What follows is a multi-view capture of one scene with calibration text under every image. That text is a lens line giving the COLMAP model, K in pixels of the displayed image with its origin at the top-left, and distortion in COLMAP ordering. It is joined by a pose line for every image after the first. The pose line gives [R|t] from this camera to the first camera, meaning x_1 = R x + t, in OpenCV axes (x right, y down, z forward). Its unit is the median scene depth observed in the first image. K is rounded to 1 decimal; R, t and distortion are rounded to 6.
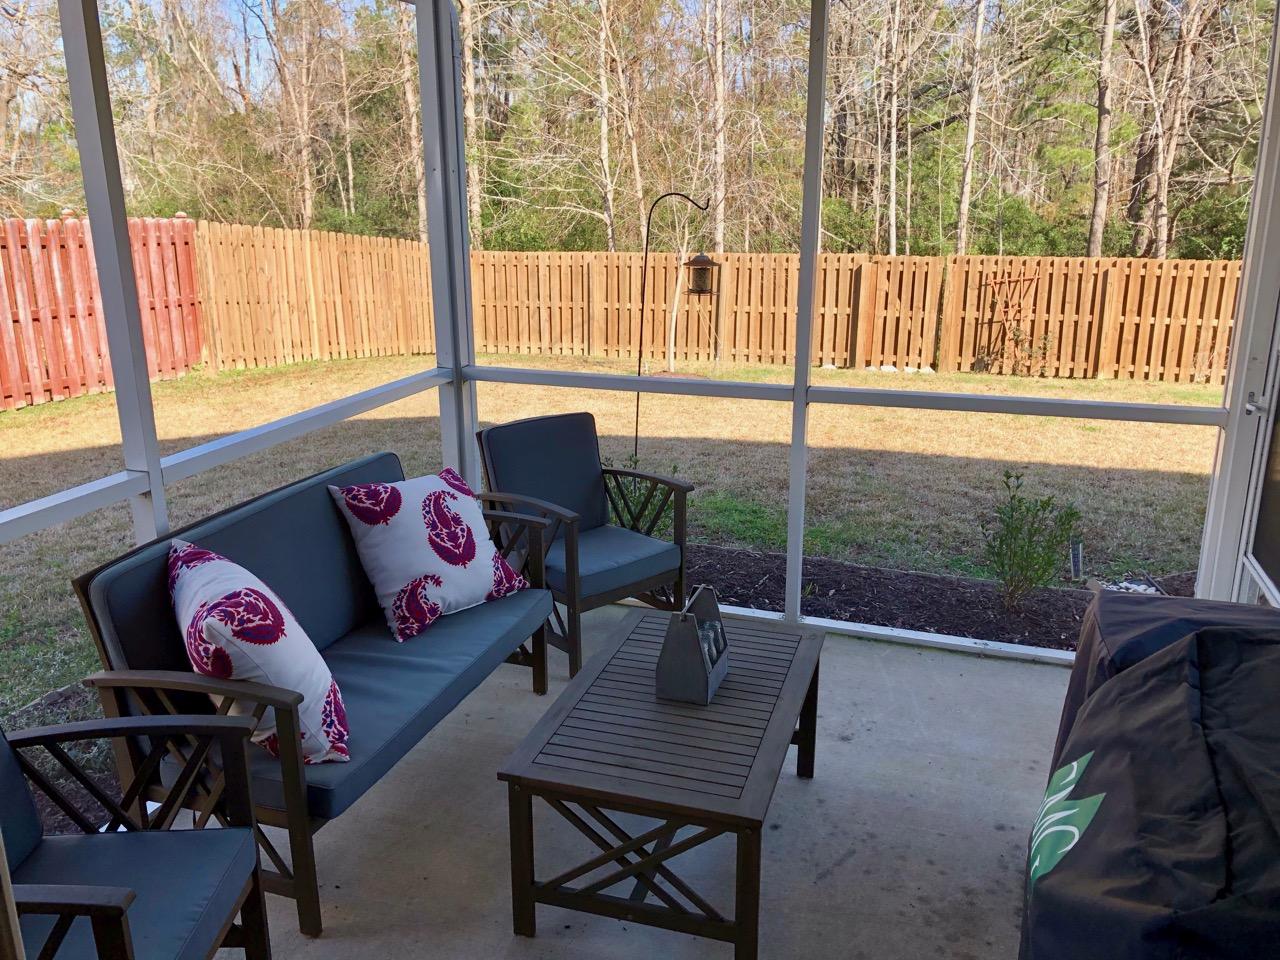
lens RADIAL K [[1051.1, 0, 640.0], [0, 1051.1, 480.0], [0, 0, 1]] dist [0.004957, -0.000564]
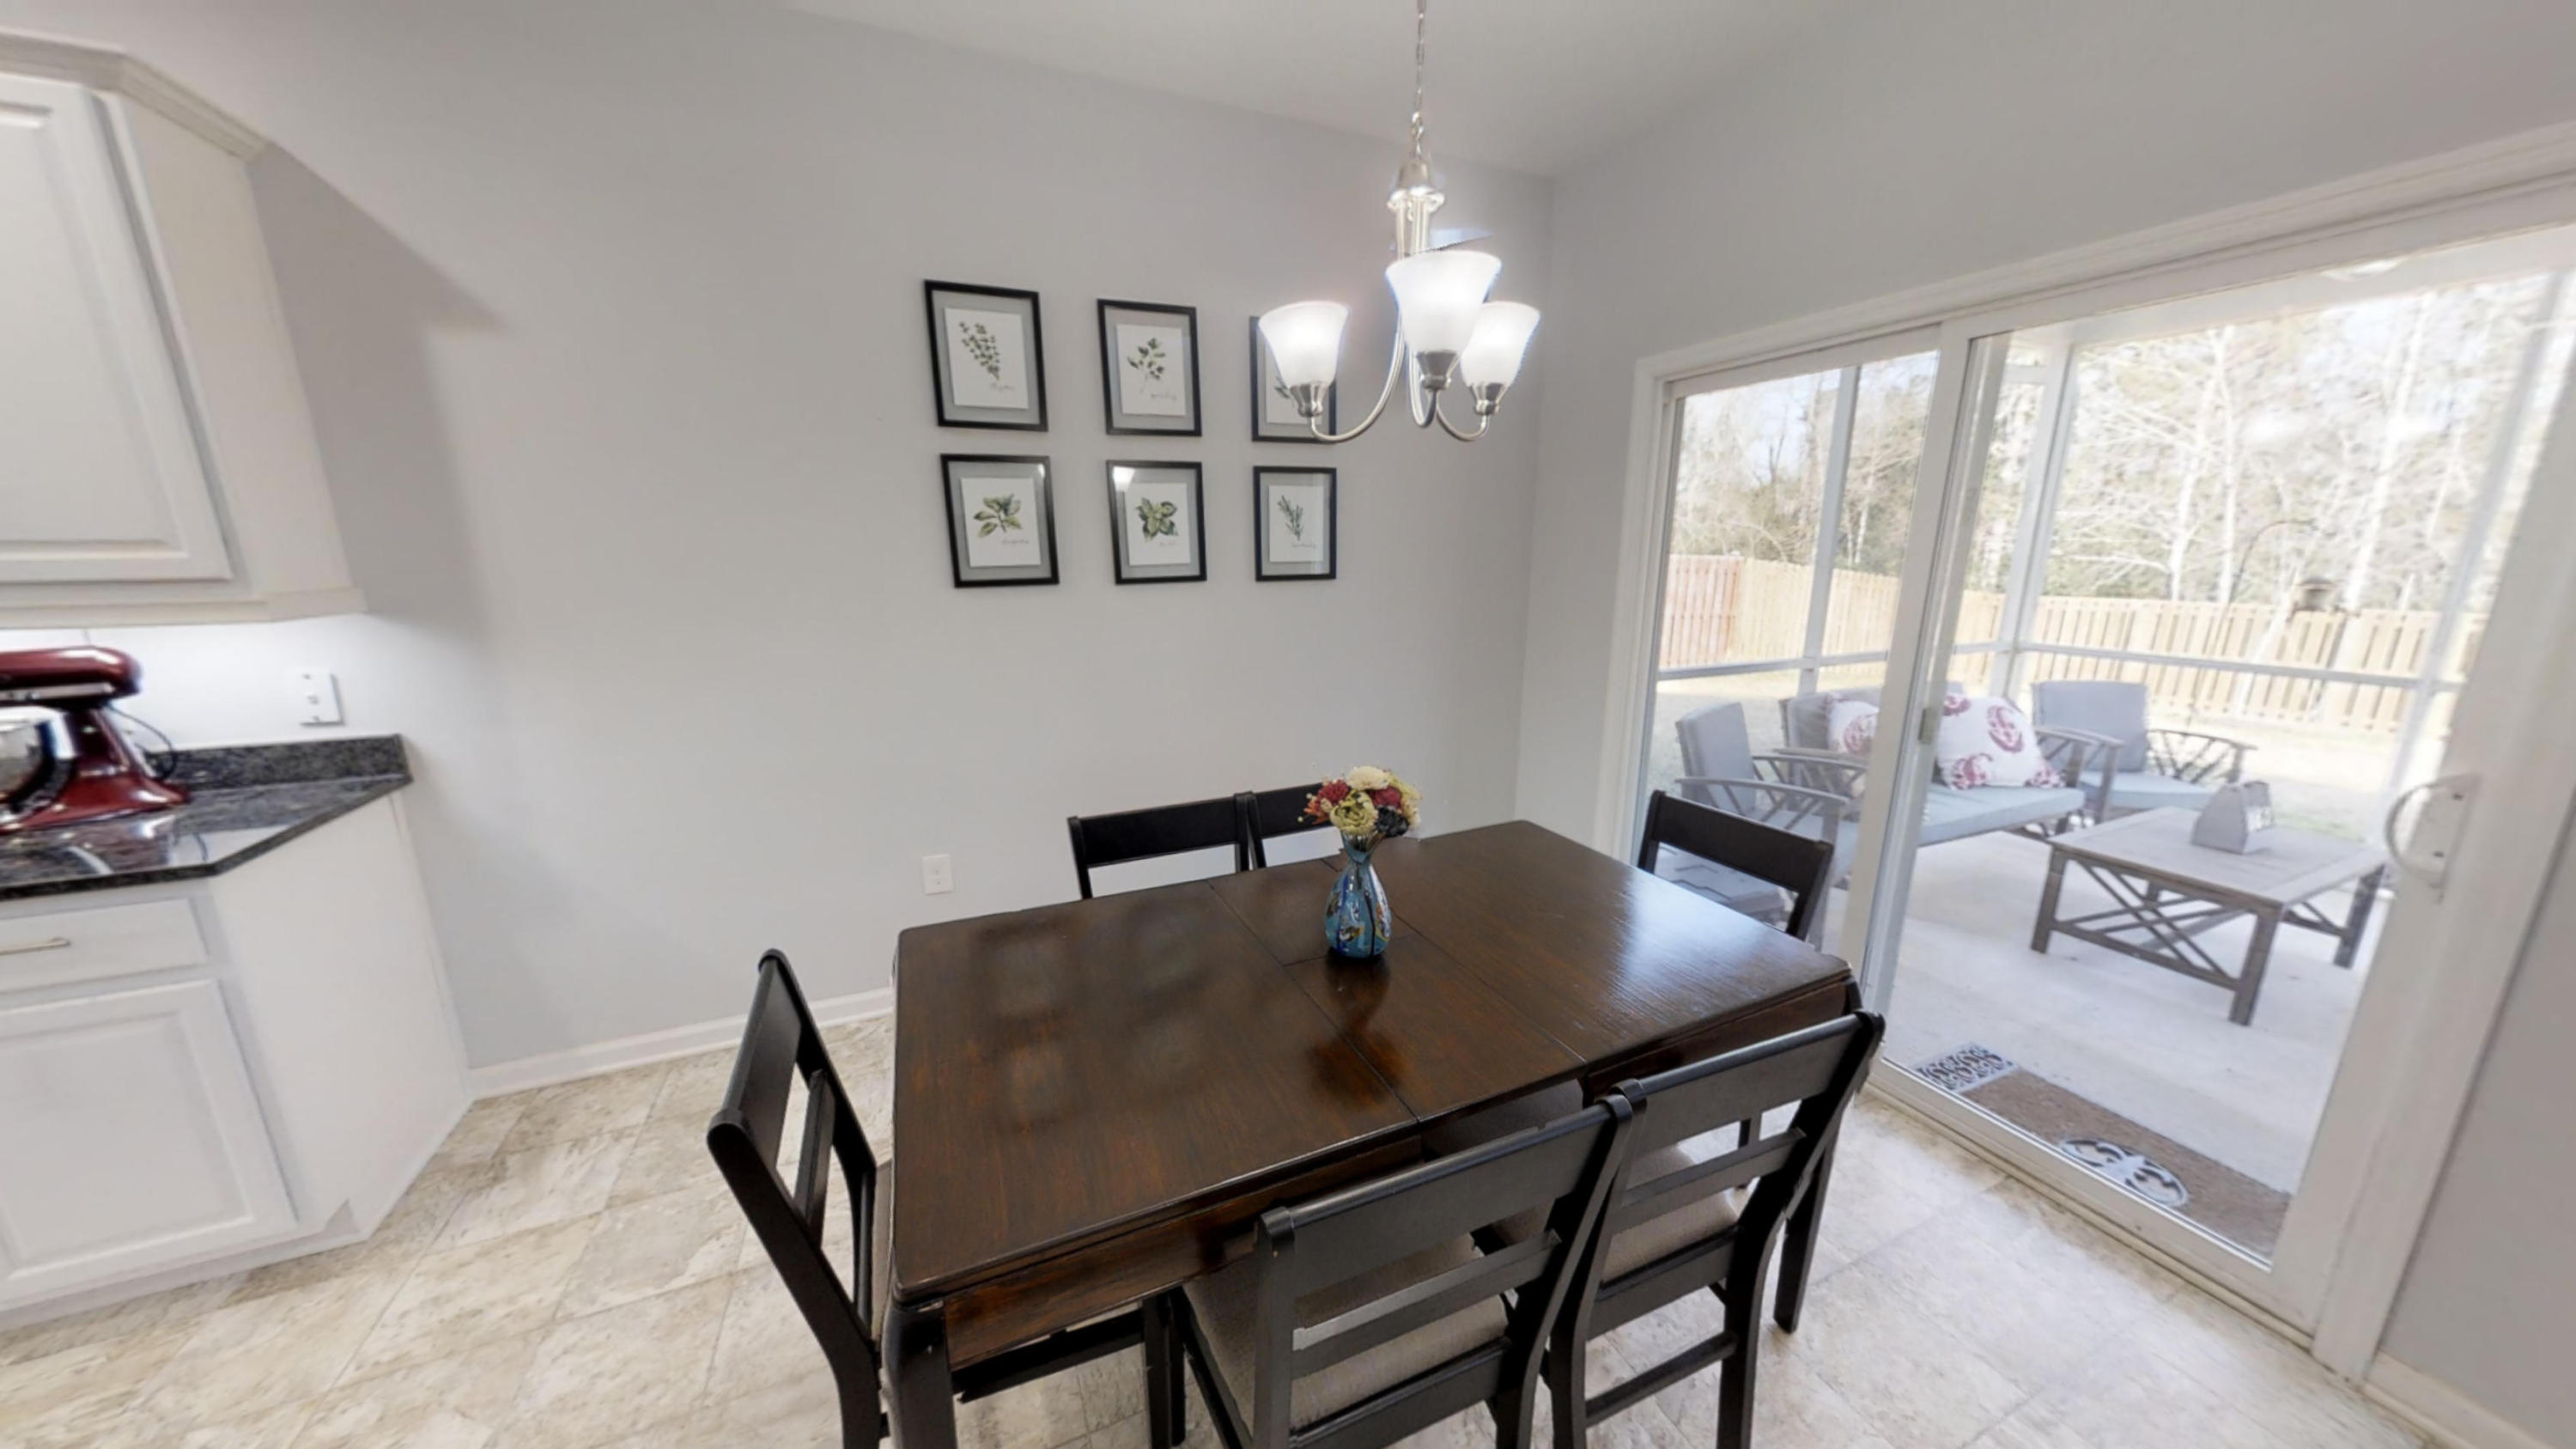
lens RADIAL K [[809.8, 0, 1288.0], [0, 809.8, 724.5], [0, 0, 1]] dist [0.000820, 0.000113]
pose [[0.663703, 0.165777, -0.729394, -0.015429], [-0.204992, 0.978110, 0.035776, 0.191307], [0.719359, 0.125775, 0.683157, -0.494672]]
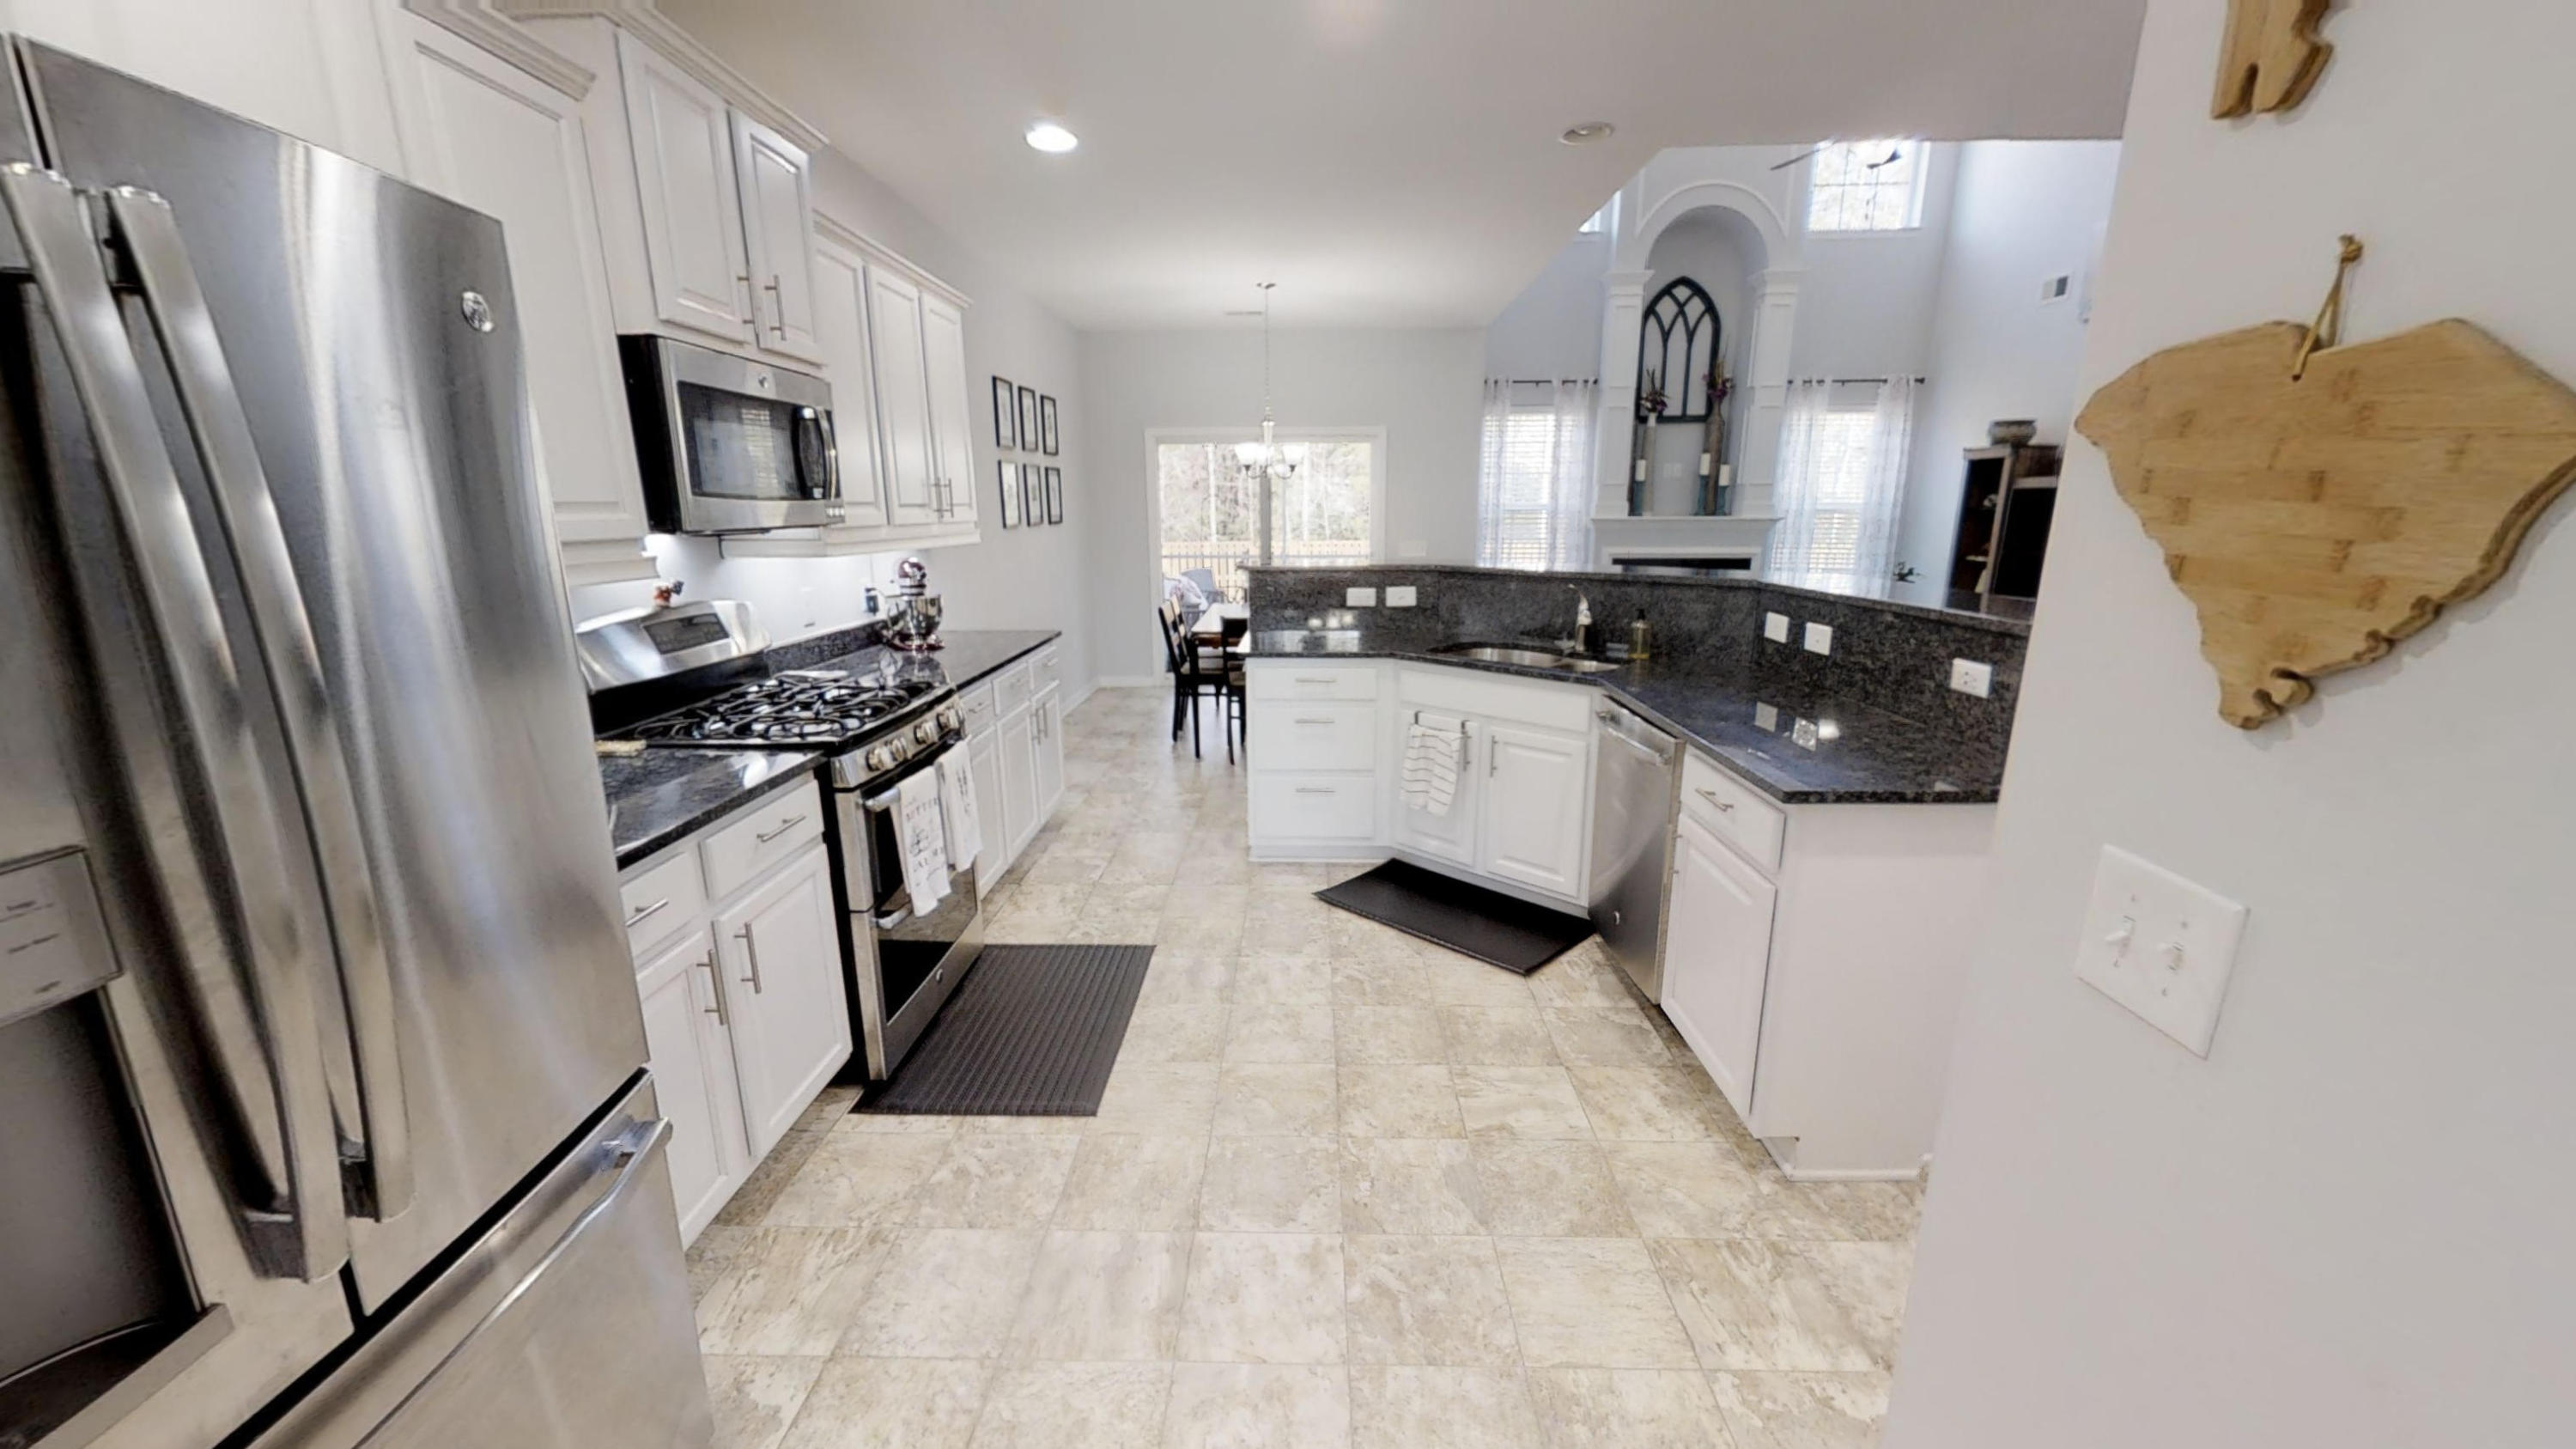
lens RADIAL K [[936.4, 0, 1288.0], [0, 936.4, 724.5], [0, 0, 1]] dist [-0.000977, 0.000160]
pose [[0.959536, -0.067748, 0.273314, -0.669035], [0.080656, 0.996082, -0.036258, 0.546735], [-0.269787, 0.056835, 0.961241, -1.728377]]
